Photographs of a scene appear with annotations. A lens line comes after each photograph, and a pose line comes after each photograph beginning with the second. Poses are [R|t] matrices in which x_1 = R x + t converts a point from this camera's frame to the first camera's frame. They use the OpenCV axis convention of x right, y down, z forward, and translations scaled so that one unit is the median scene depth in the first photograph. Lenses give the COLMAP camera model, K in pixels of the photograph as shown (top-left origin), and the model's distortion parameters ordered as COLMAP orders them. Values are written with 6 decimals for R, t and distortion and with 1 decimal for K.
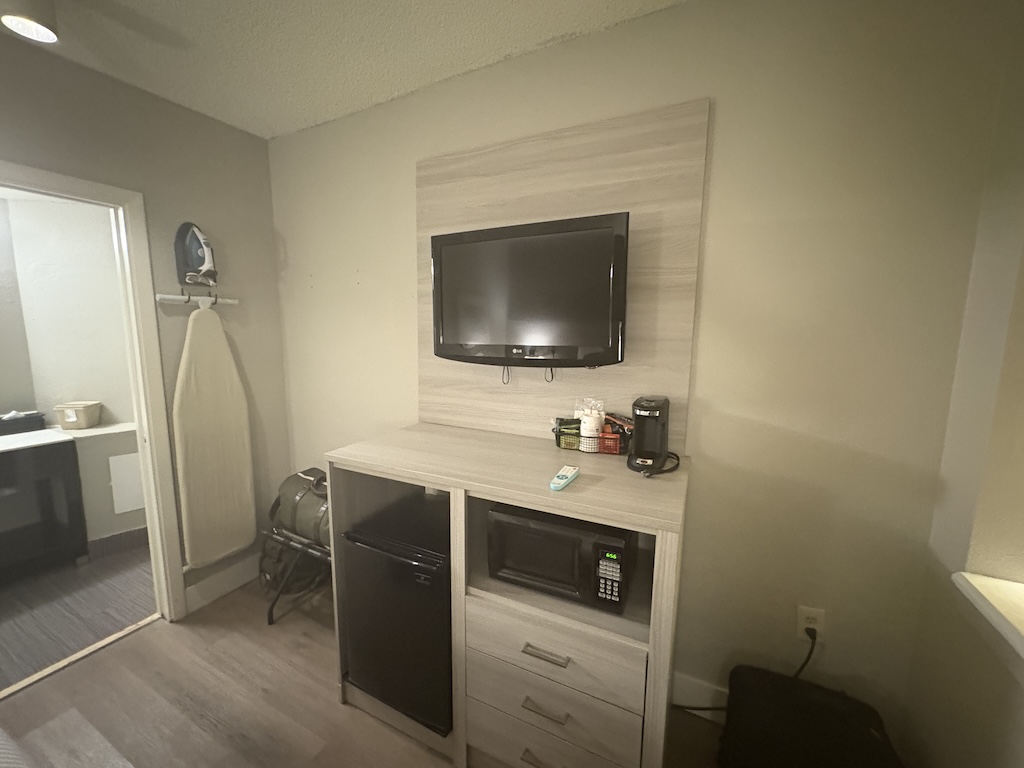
lens RADIAL K [[408.1, 0, 511.4], [0, 408.1, 388.1], [0, 0, 1]] dist [0.000278, 0.000007]
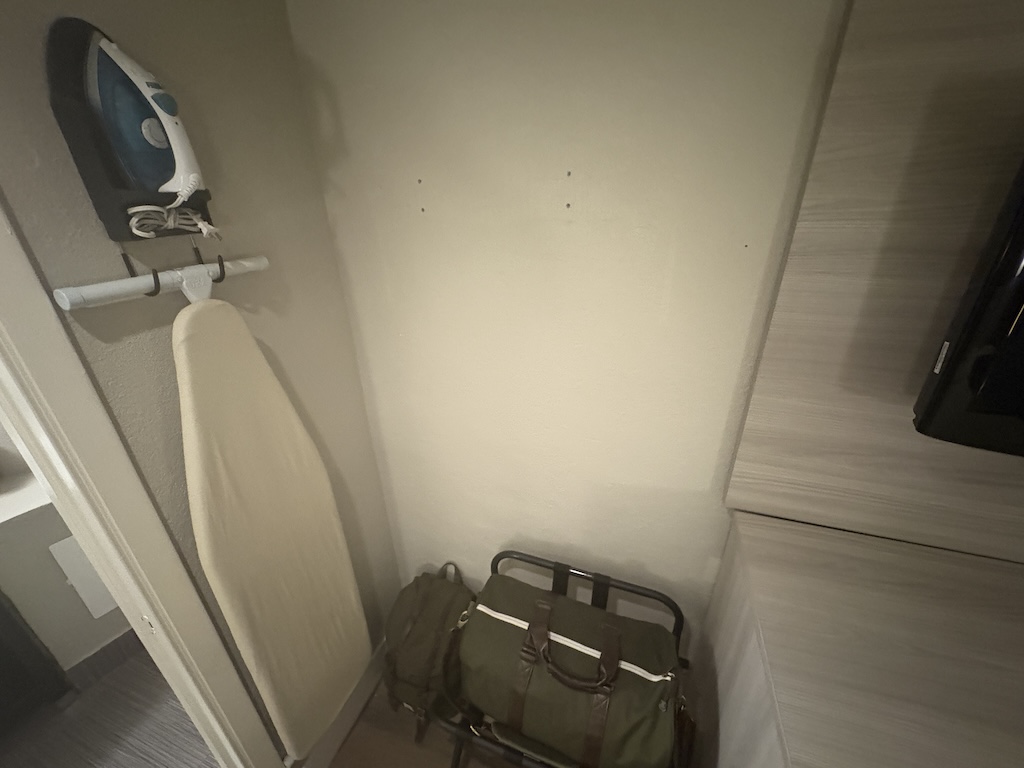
lens RADIAL K [[408.1, 0, 511.7], [0, 408.1, 384.5], [0, 0, 1]] dist [0.000278, 0.000007]
pose [[0.990535, -0.081348, 0.110560, -0.530645], [0.044246, 0.951697, 0.303833, -0.228554], [-0.129936, -0.296065, 0.946288, 0.600127]]
